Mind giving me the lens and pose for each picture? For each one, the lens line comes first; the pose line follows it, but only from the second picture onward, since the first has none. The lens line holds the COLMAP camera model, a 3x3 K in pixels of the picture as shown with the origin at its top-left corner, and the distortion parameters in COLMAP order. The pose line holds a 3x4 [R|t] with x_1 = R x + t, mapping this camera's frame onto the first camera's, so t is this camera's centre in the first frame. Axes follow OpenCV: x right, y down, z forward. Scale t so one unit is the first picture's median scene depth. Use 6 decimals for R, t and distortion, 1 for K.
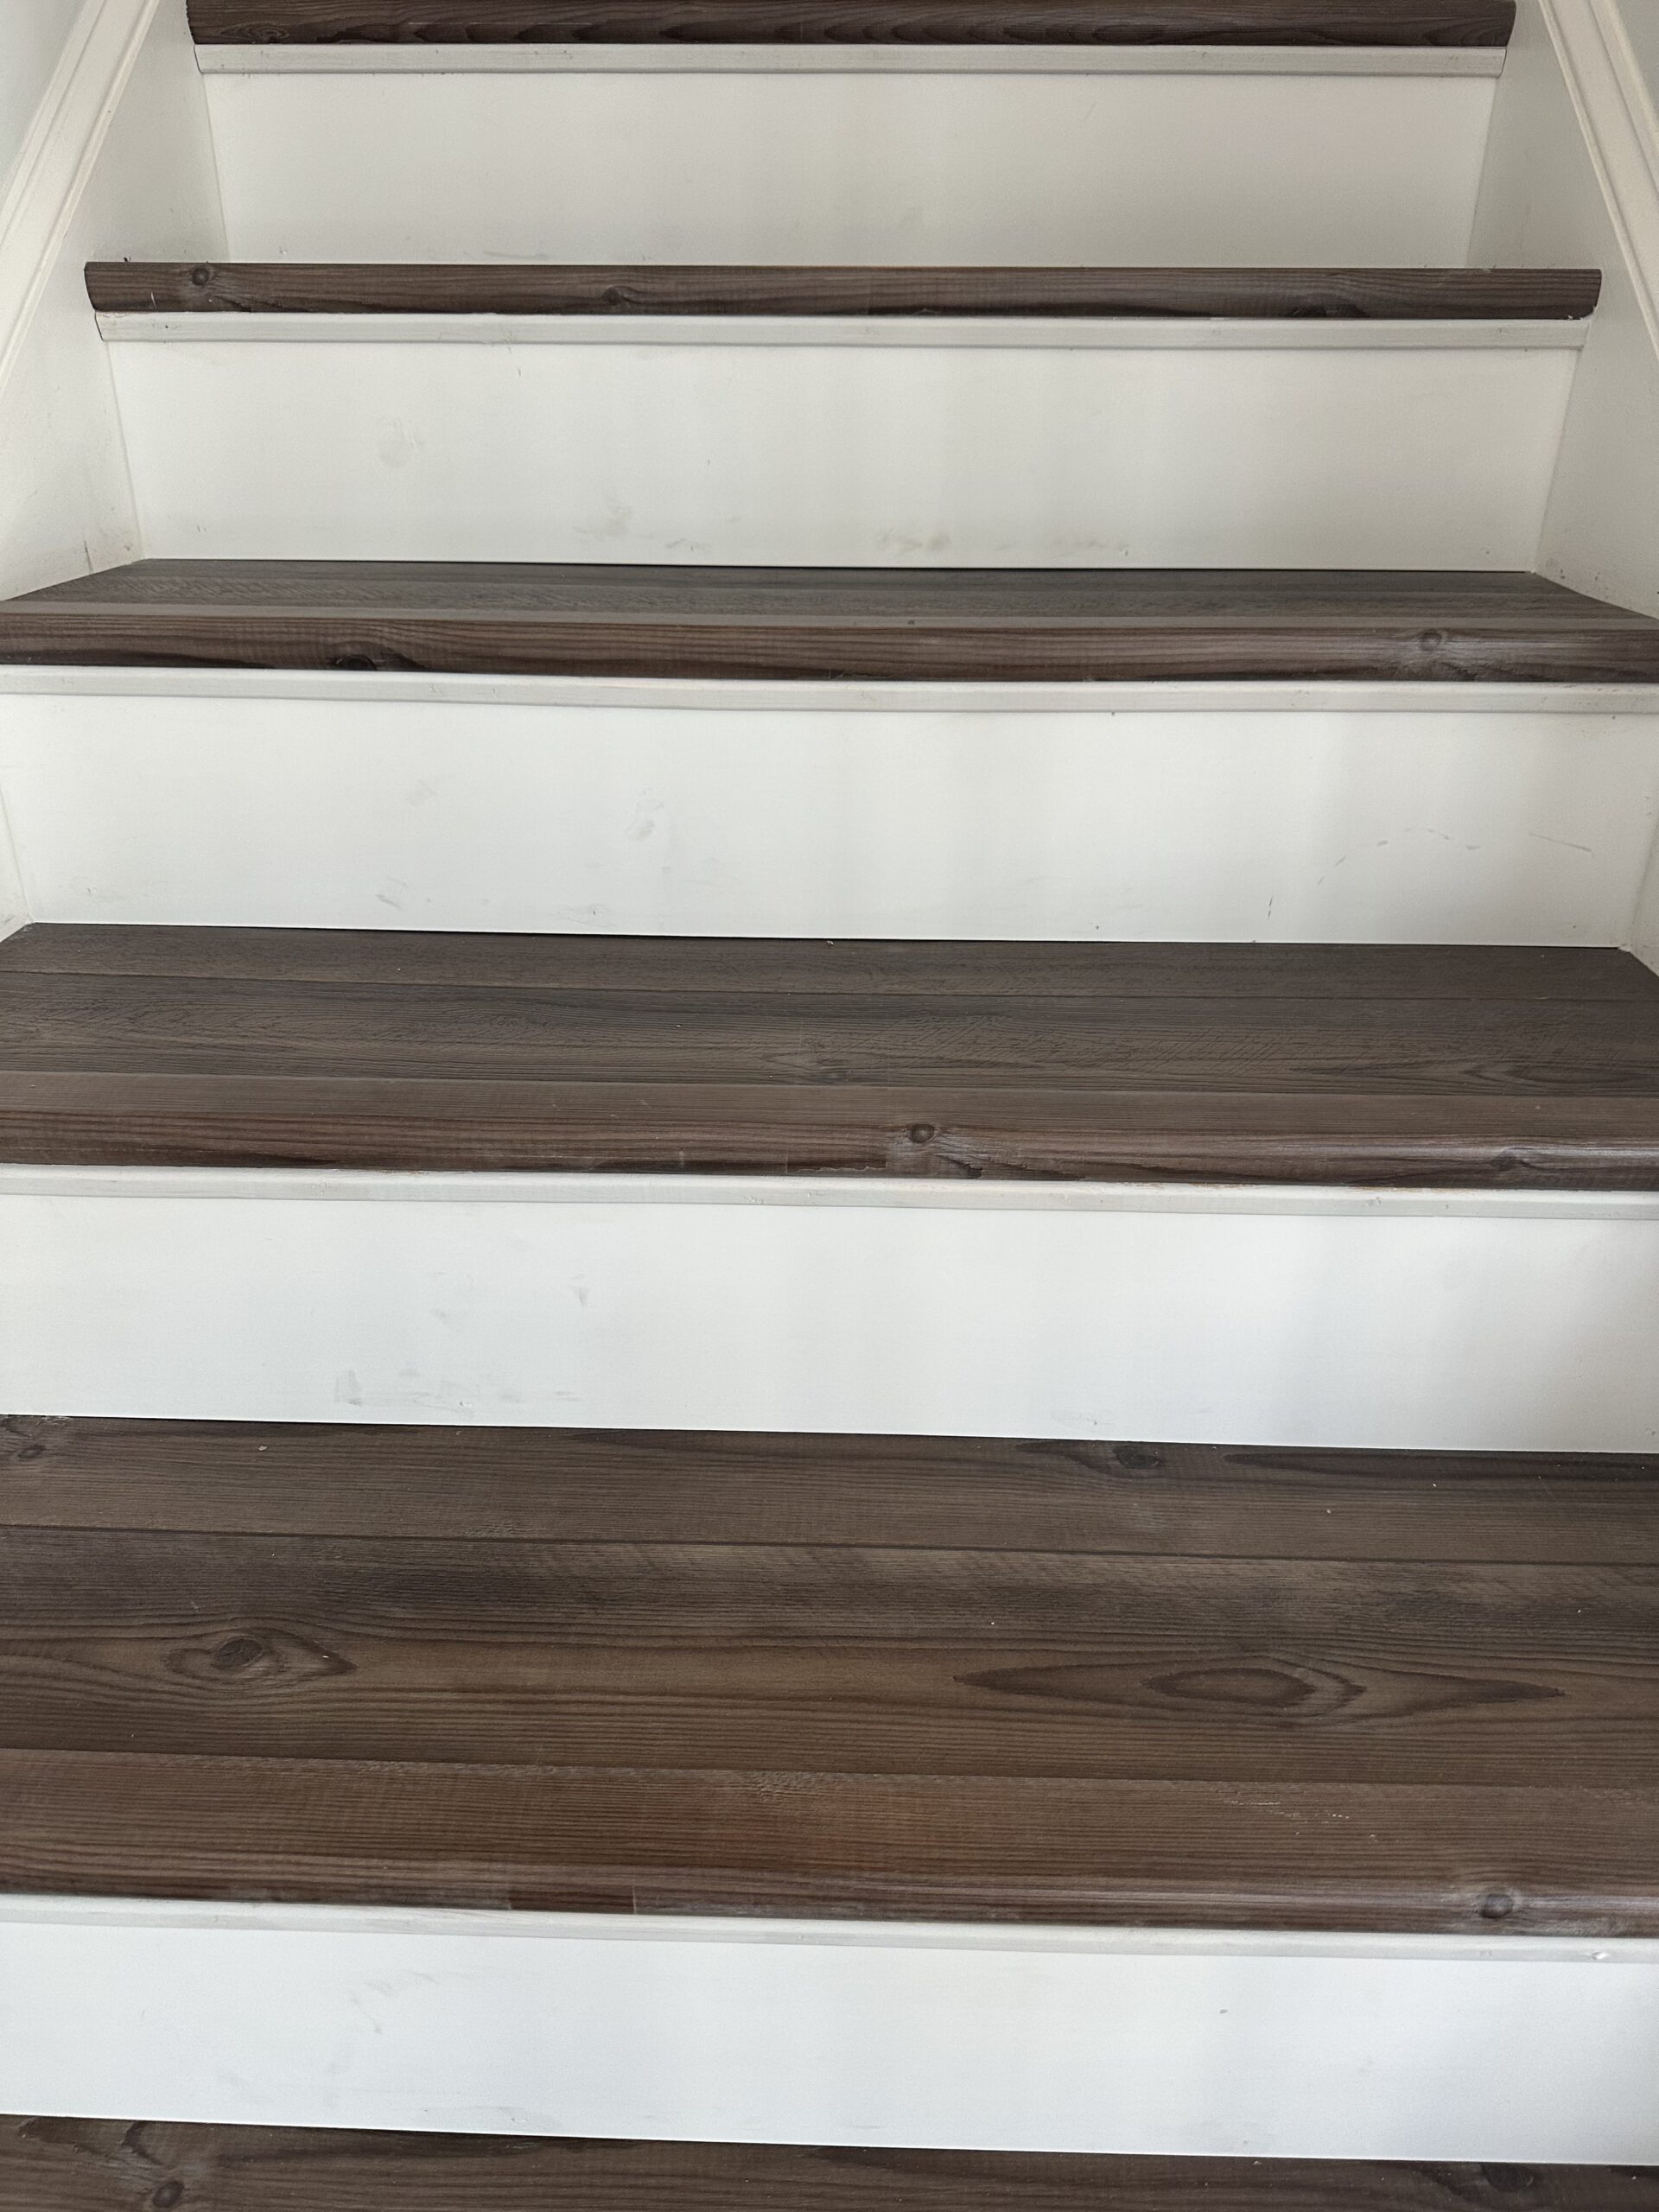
lens RADIAL K [[1555.7, 0, 832.9], [0, 1555.7, 1104.0], [0, 0, 1]] dist [-0.024214, -0.000996]
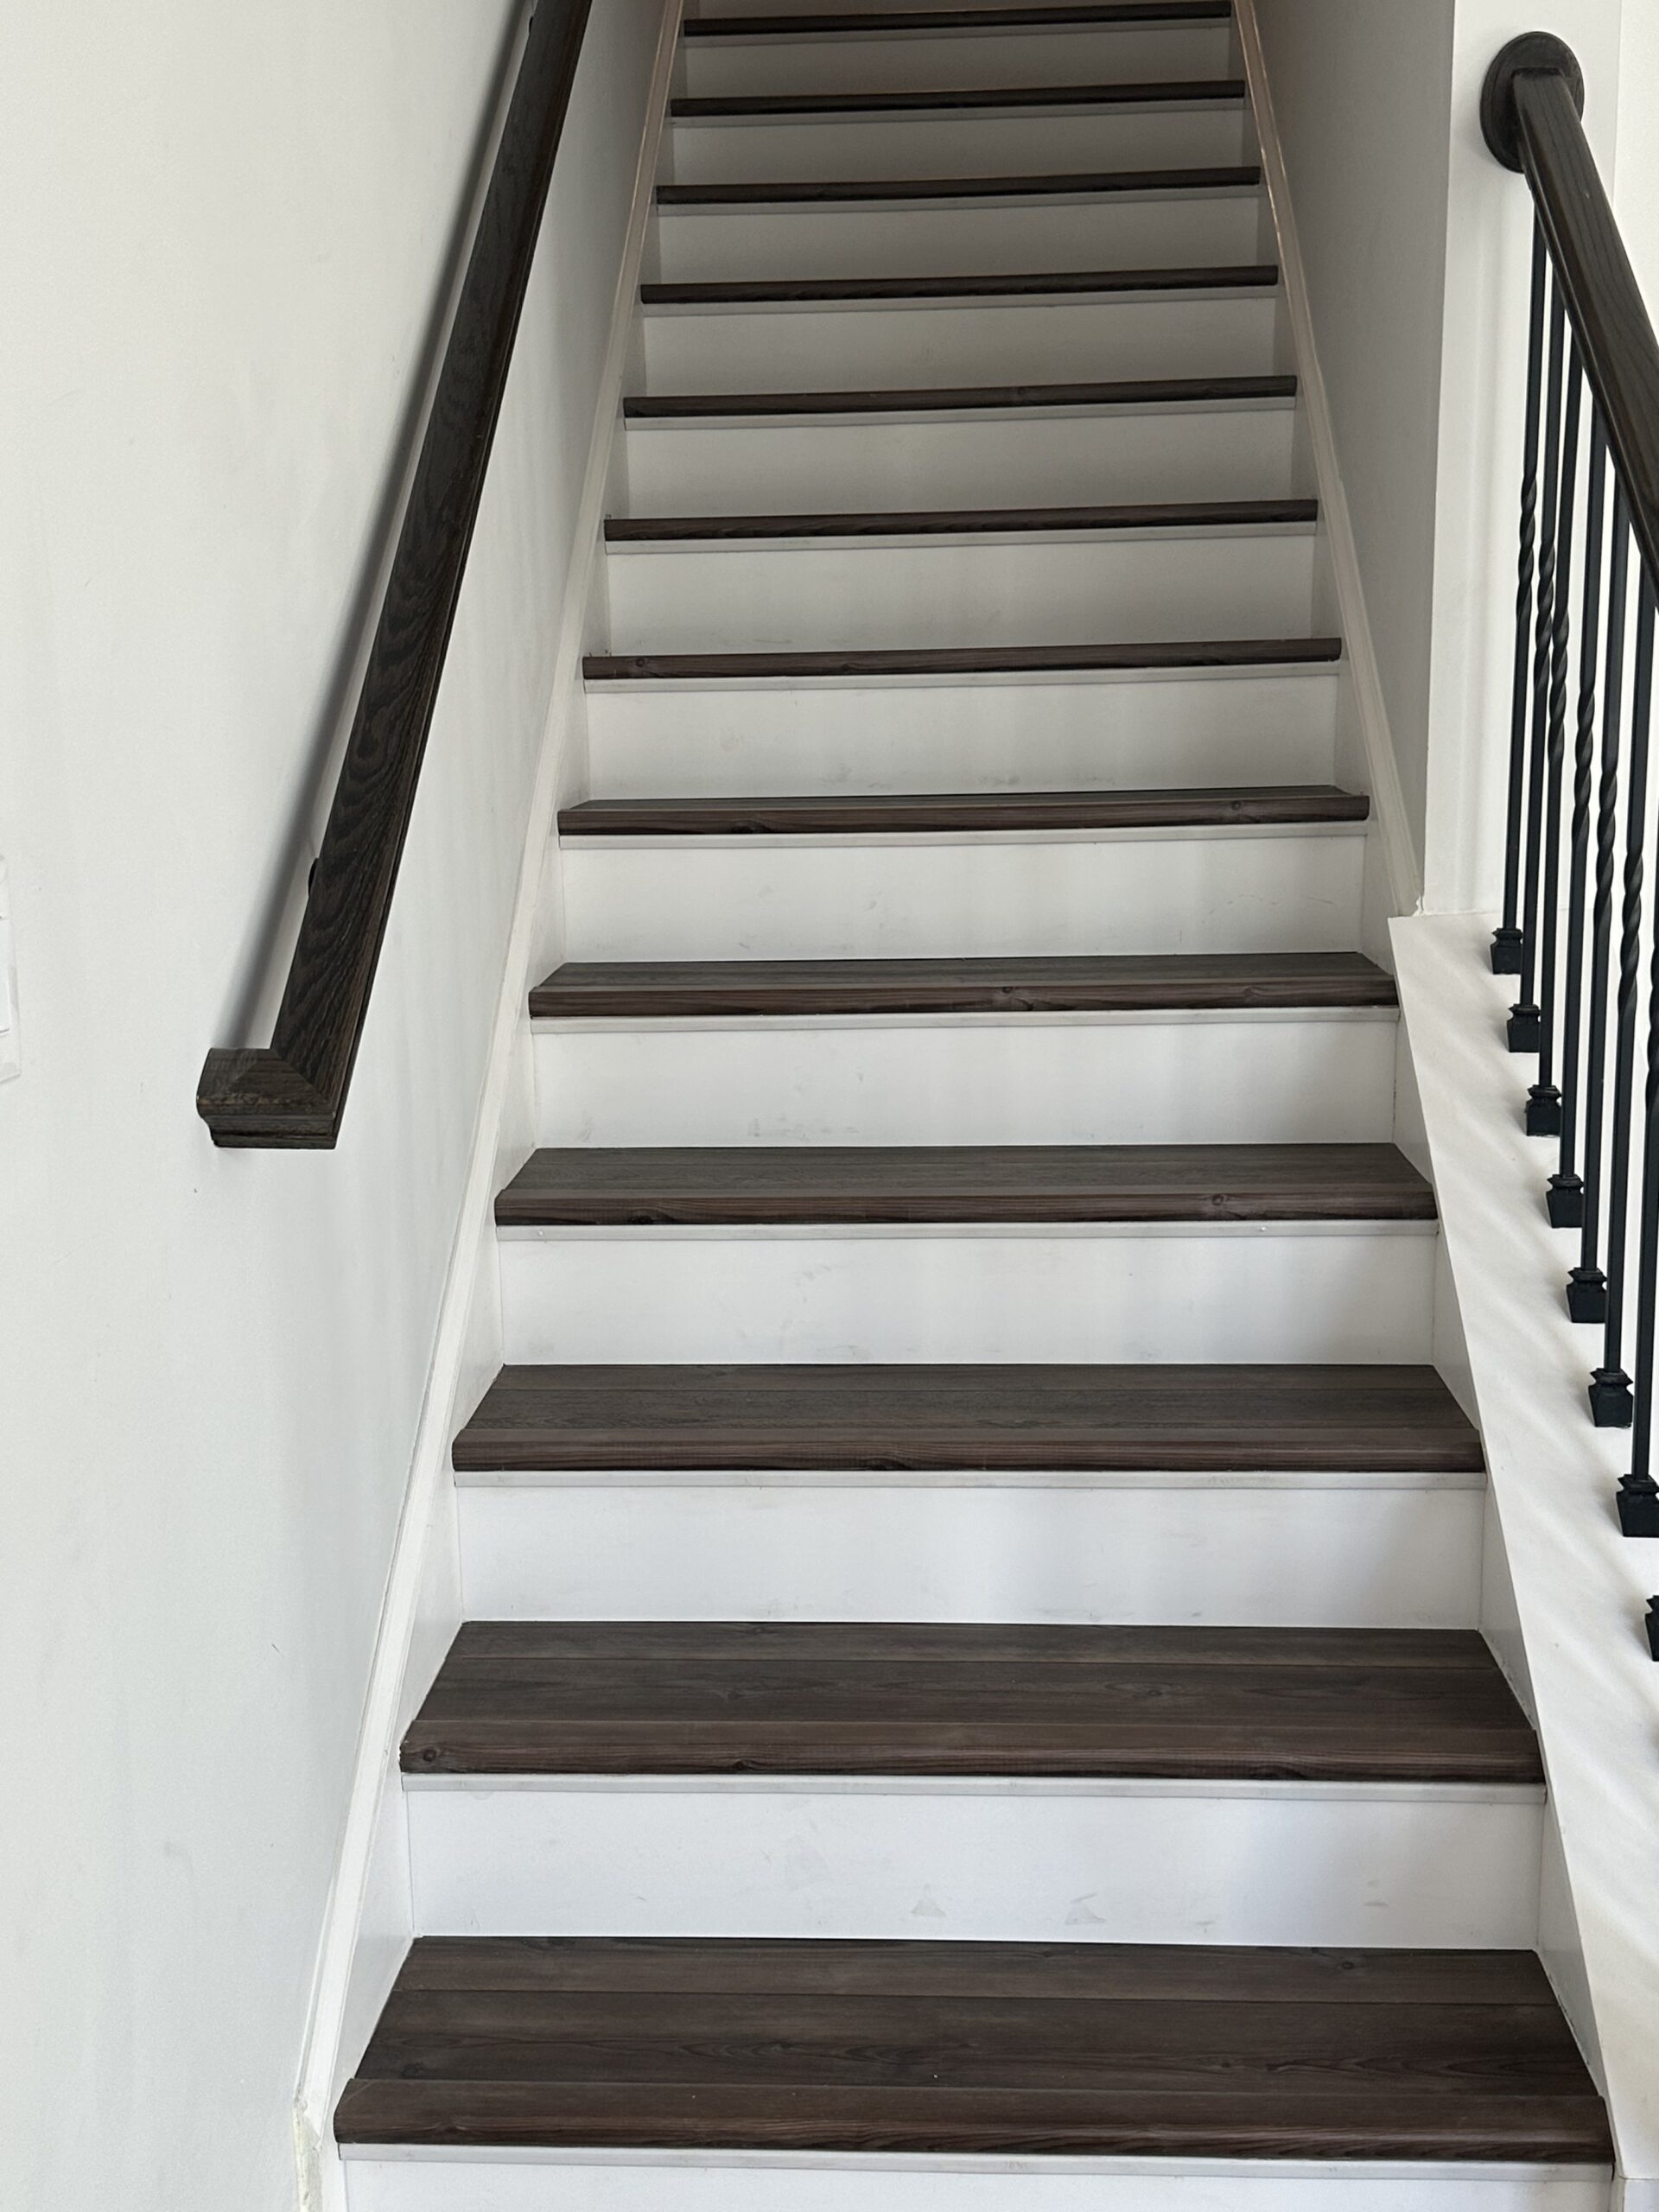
lens RADIAL K [[2445.0, 0, 828.5], [0, 2445.0, 1106.7], [0, 0, 1]] dist [0.002660, 0.000000]
pose [[0.999144, -0.022257, -0.034875, -0.067347], [0.012273, 0.964472, -0.263898, 0.870943], [0.039510, 0.263244, 0.963920, -1.923928]]
